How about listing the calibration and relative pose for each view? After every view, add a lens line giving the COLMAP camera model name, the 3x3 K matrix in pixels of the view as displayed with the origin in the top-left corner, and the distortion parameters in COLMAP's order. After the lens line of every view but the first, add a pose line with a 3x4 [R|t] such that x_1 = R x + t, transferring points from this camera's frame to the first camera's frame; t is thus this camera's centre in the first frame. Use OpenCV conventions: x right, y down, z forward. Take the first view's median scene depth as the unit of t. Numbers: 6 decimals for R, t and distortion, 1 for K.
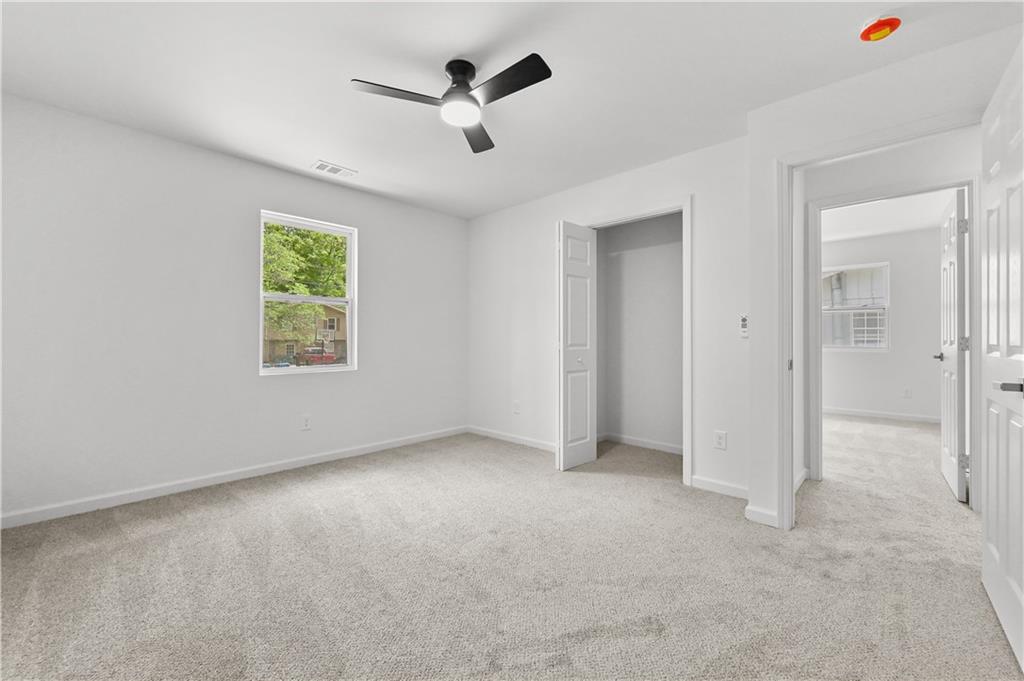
lens RADIAL K [[408.9, 0, 512.0], [0, 408.9, 340.5], [0, 0, 1]] dist [0.020836, -0.000050]
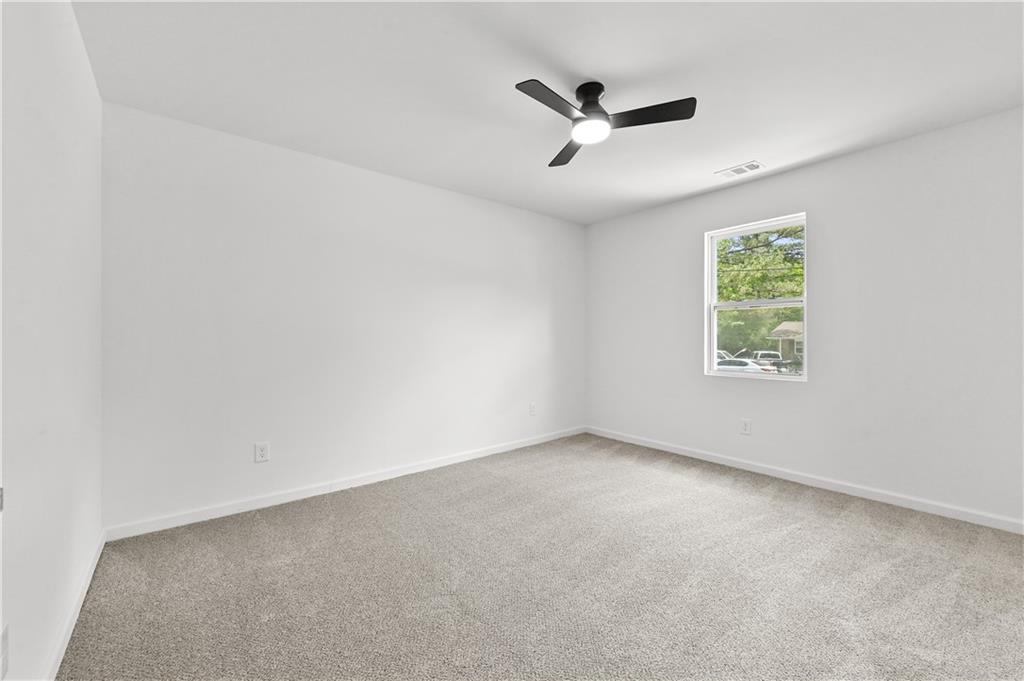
lens RADIAL K [[411.2, 0, 512.0], [0, 411.2, 340.5], [0, 0, 1]] dist [0.000152, 0.000035]
pose [[-0.117279, -0.002254, -0.993096, 0.599227], [-0.009950, 0.999950, -0.001095, -0.004941], [0.993049, 0.009753, -0.117296, 0.585342]]
